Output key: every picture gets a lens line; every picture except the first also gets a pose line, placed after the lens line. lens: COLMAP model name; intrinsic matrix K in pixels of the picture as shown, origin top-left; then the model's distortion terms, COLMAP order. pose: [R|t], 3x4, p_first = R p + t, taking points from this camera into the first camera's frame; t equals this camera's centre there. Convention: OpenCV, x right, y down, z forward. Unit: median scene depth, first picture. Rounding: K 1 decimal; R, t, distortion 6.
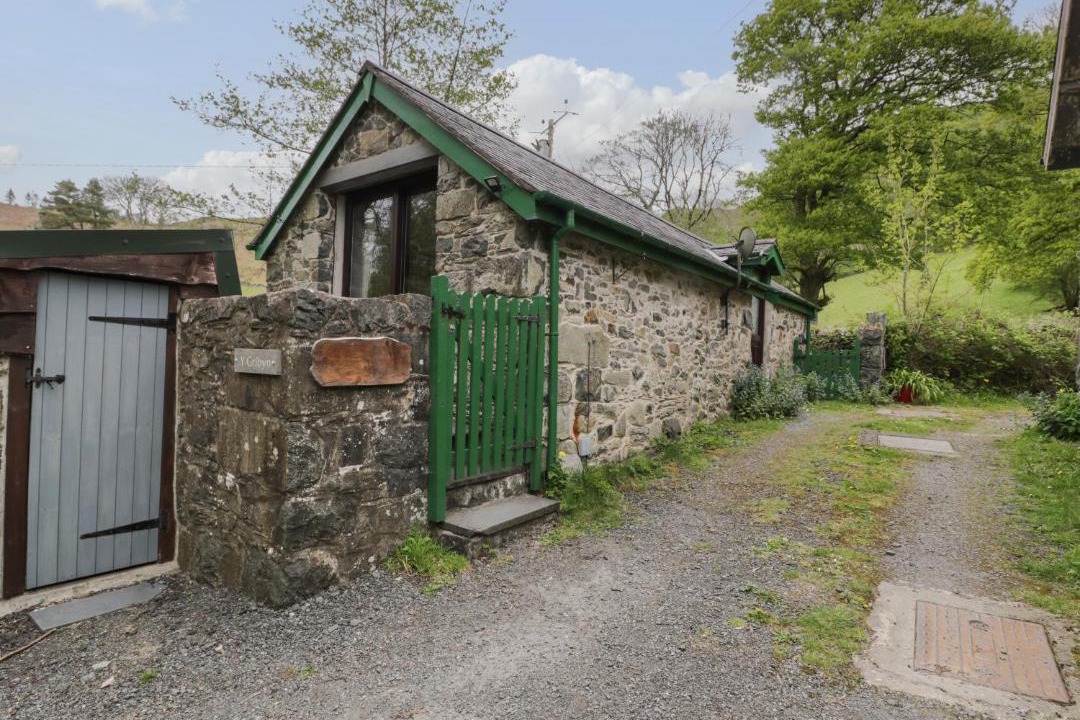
lens RADIAL K [[562.0, 0, 540.0], [0, 562.0, 360.0], [0, 0, 1]] dist [-0.001199, -0.011611]
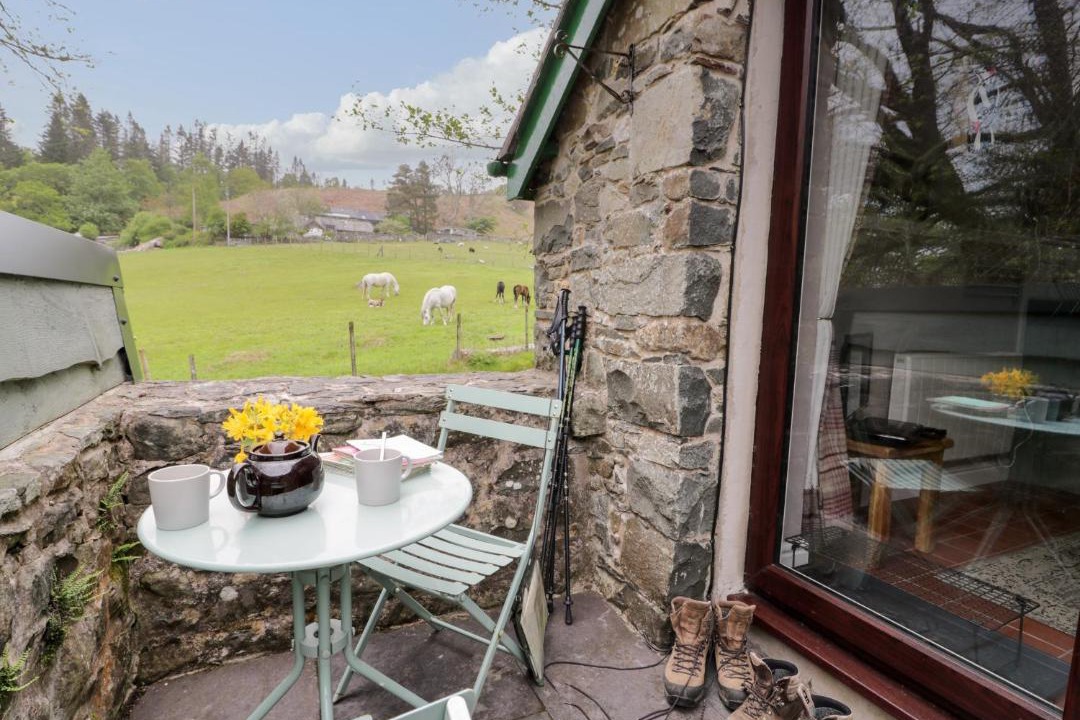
lens RADIAL K [[562.0, 0, 540.0], [0, 562.0, 360.0], [0, 0, 1]] dist [-0.001199, -0.011611]
pose [[0.885202, 0.031776, -0.464119, -0.400459], [0.010573, 0.996032, 0.088360, -0.134671], [0.465086, -0.083124, 0.881354, 0.869704]]
